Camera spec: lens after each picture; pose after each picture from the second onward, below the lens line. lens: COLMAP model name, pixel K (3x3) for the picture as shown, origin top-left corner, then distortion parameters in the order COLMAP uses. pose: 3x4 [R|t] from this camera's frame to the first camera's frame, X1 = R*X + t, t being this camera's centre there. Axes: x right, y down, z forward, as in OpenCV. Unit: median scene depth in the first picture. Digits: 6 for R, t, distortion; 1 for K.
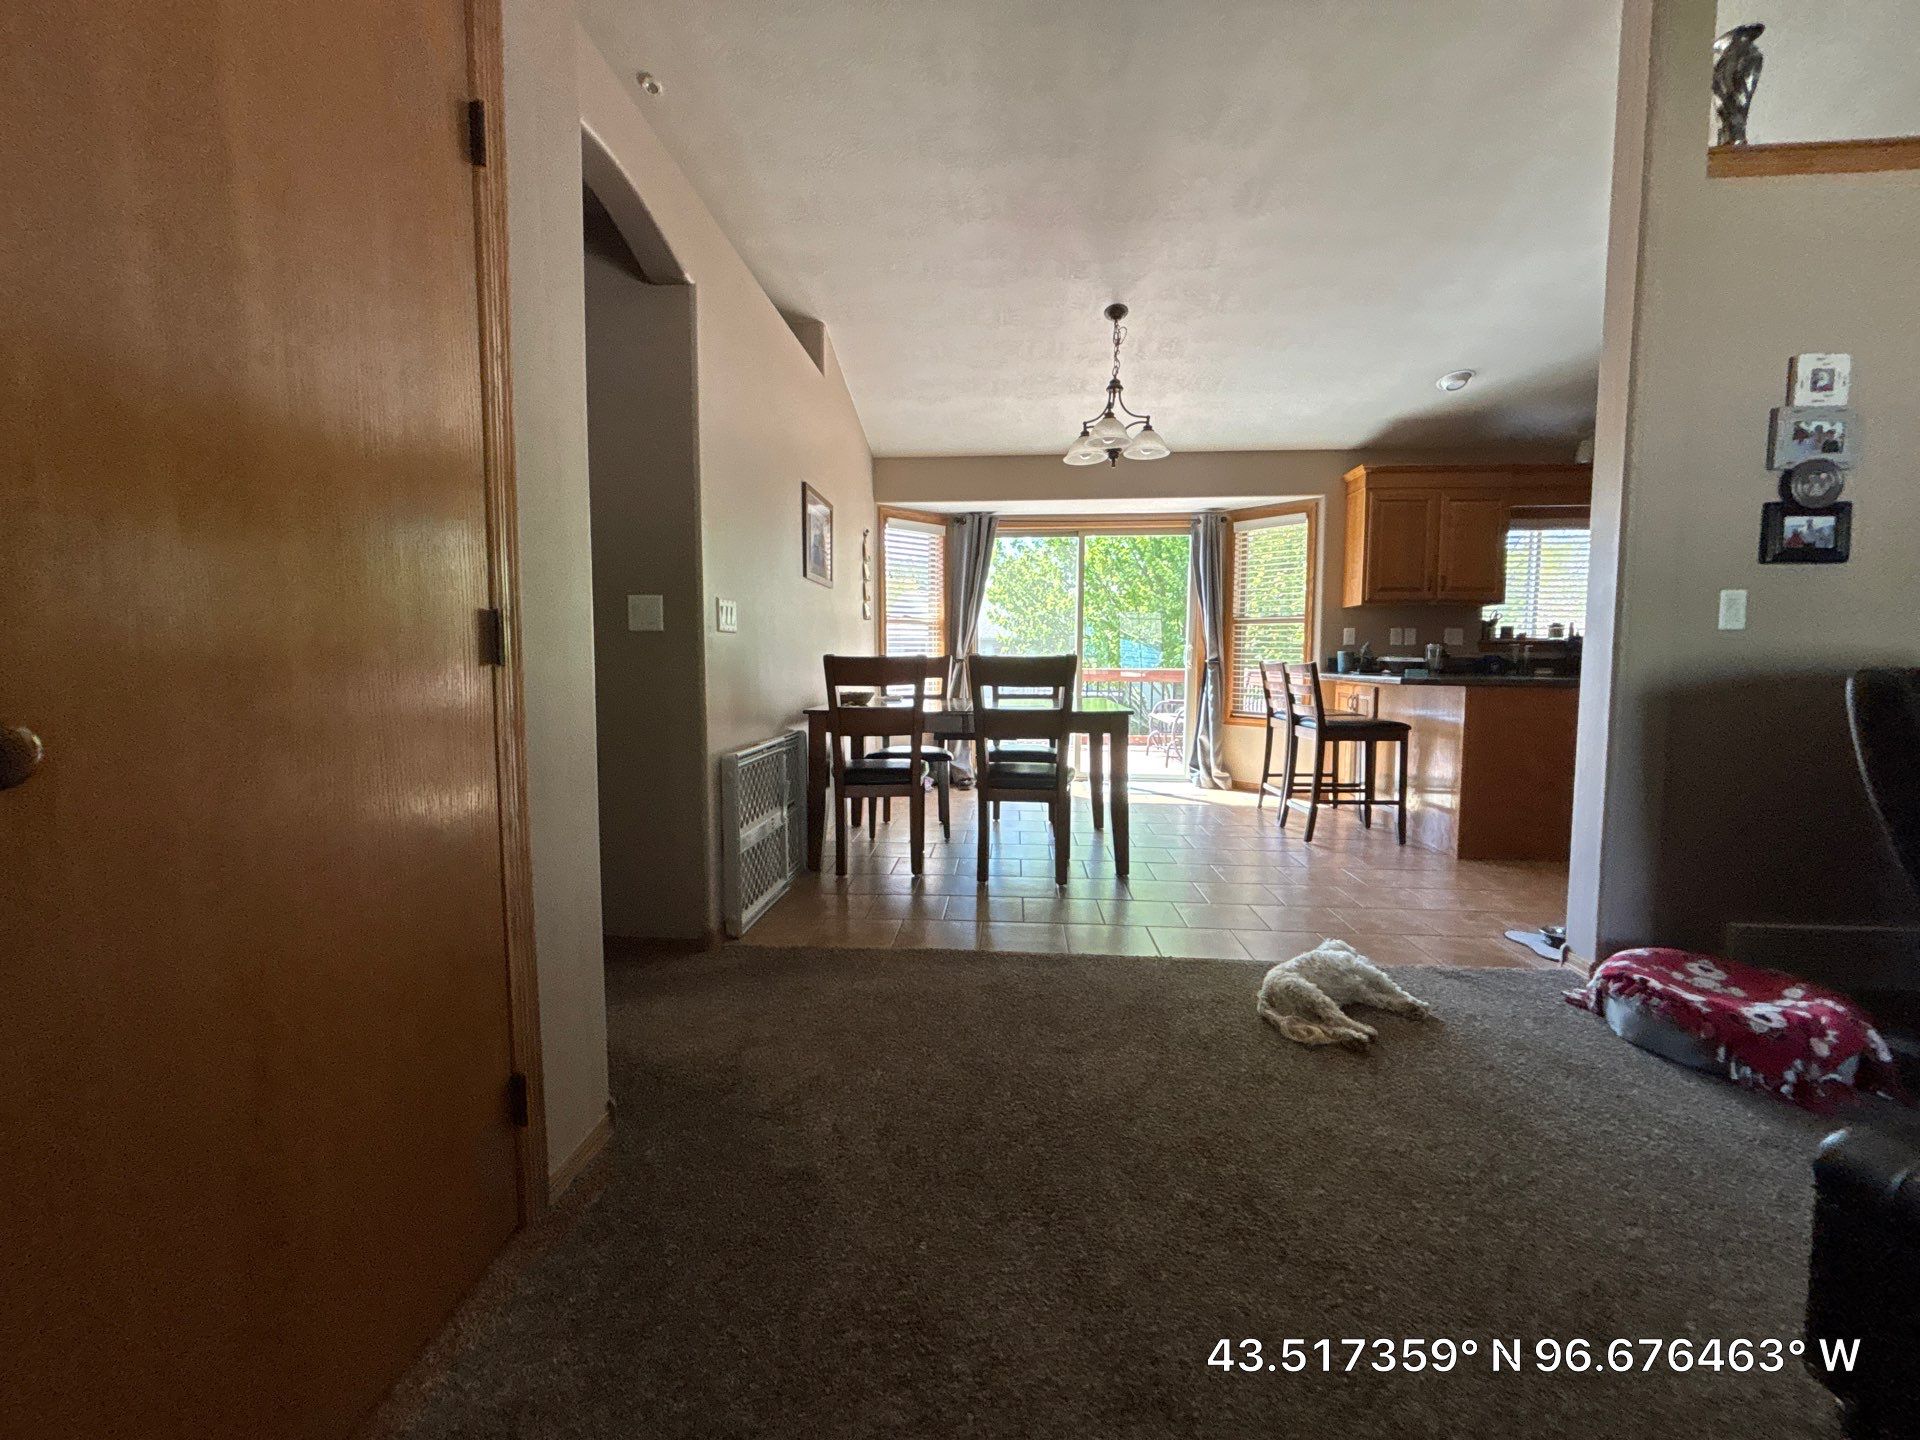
lens RADIAL K [[767.6, 0, 955.1], [0, 767.6, 712.4], [0, 0, 1]] dist [-0.002348, -0.000154]
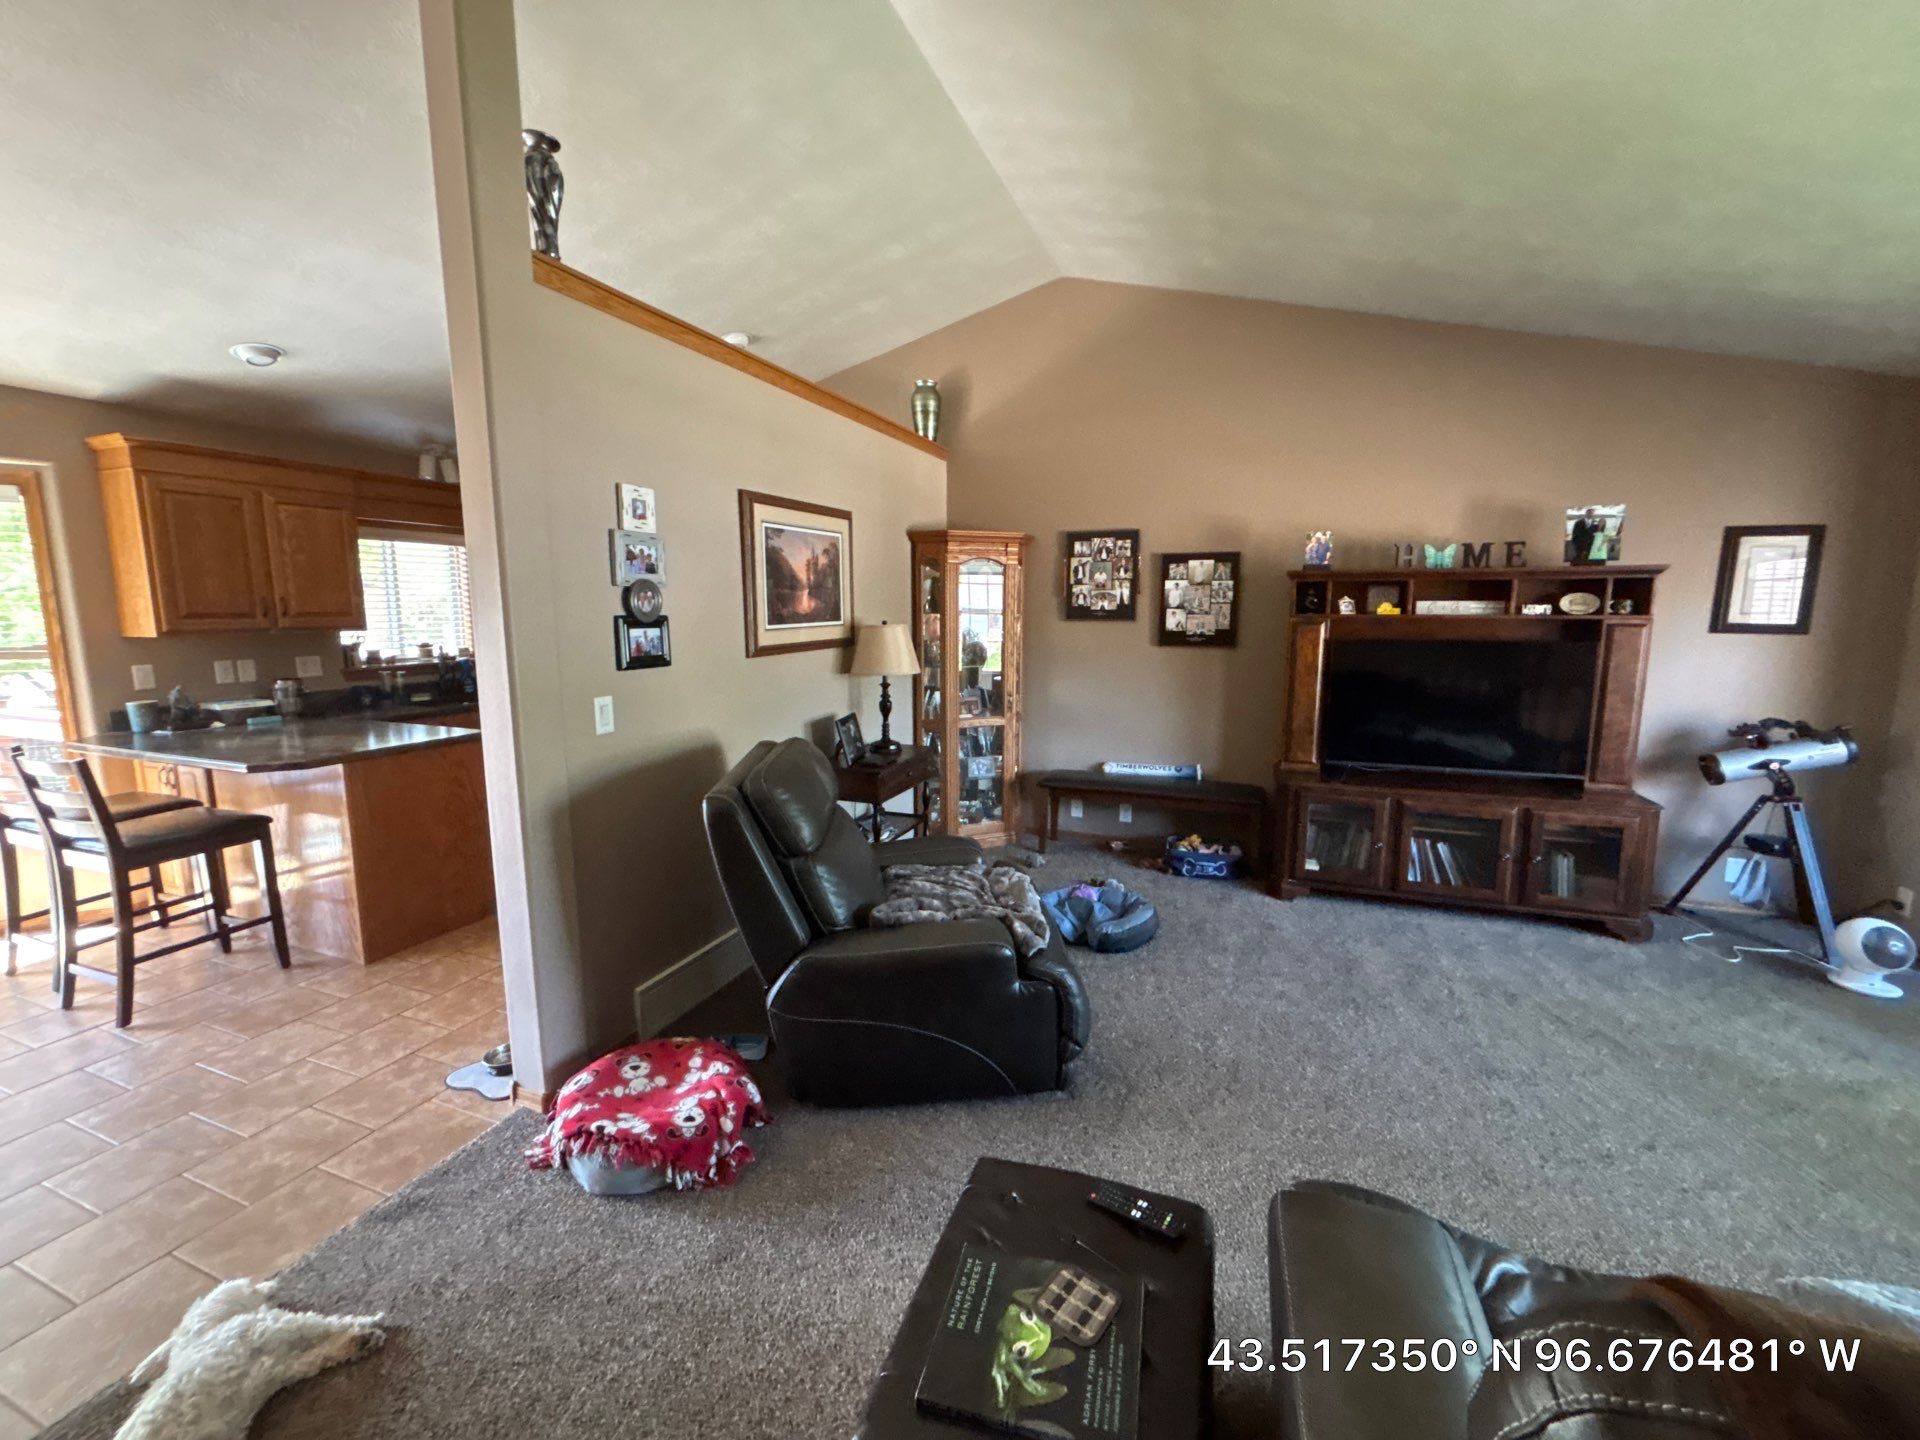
lens RADIAL K [[772.2, 0, 959.1], [0, 772.2, 714.9], [0, 0, 1]] dist [-0.001581, 0.000095]
pose [[0.288329, -0.137026, 0.947676, 0.069292], [0.068926, 0.990110, 0.122191, -0.114278], [-0.955047, 0.030088, 0.294922, 0.104443]]
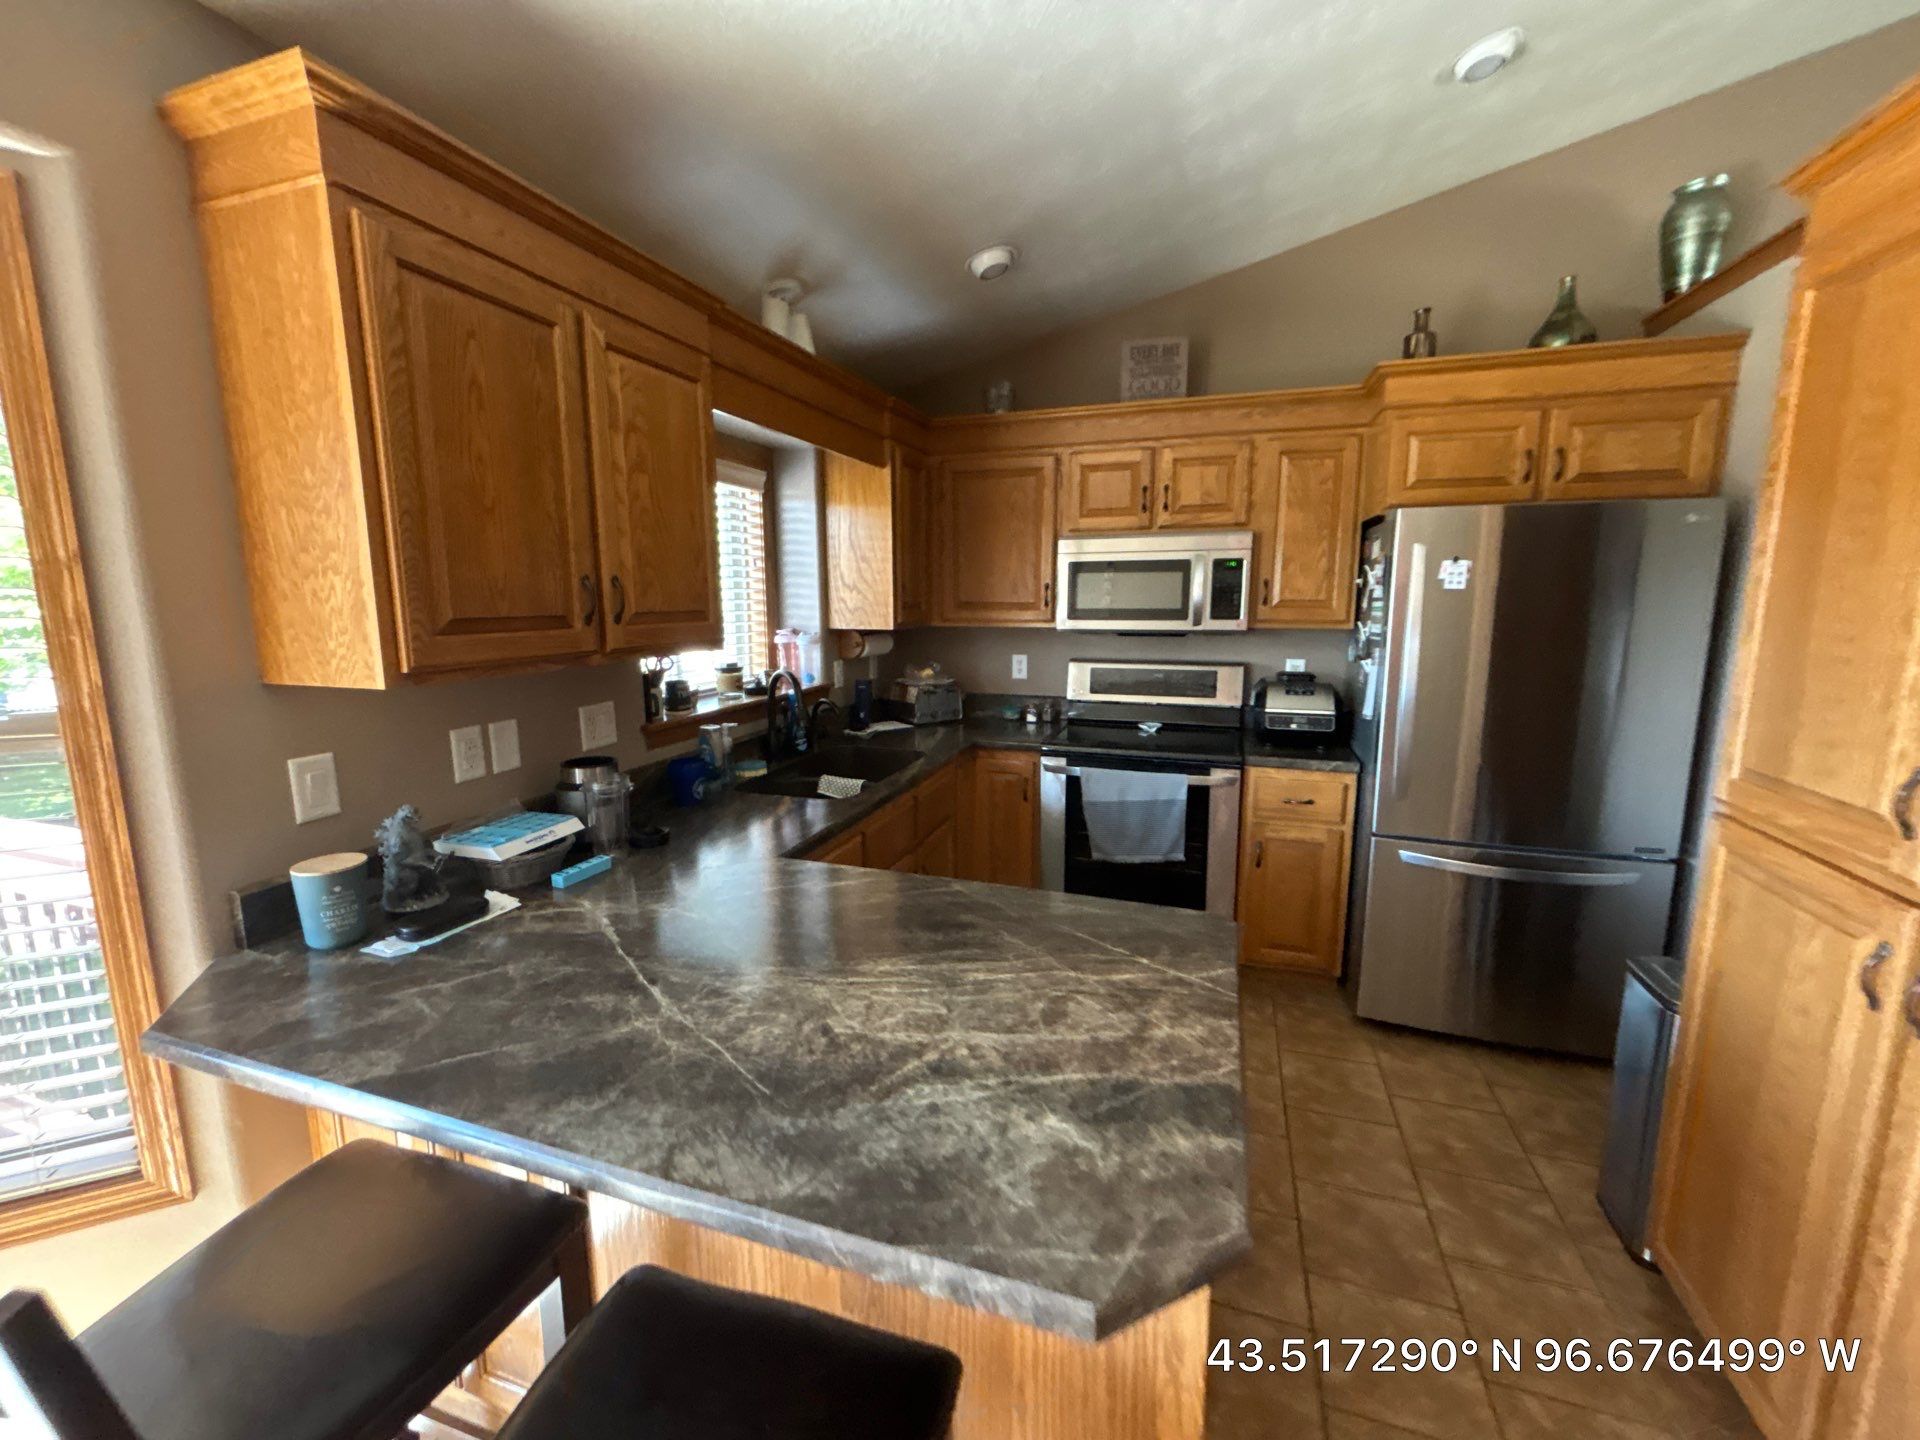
lens RADIAL K [[779.5, 0, 961.3], [0, 779.5, 711.9], [0, 0, 1]] dist [0.002249, 0.000092]
pose [[0.245706, -0.150341, 0.957615, 0.361325], [0.068876, 0.988110, 0.137456, -0.167422], [-0.966894, 0.032183, 0.253139, 0.820934]]
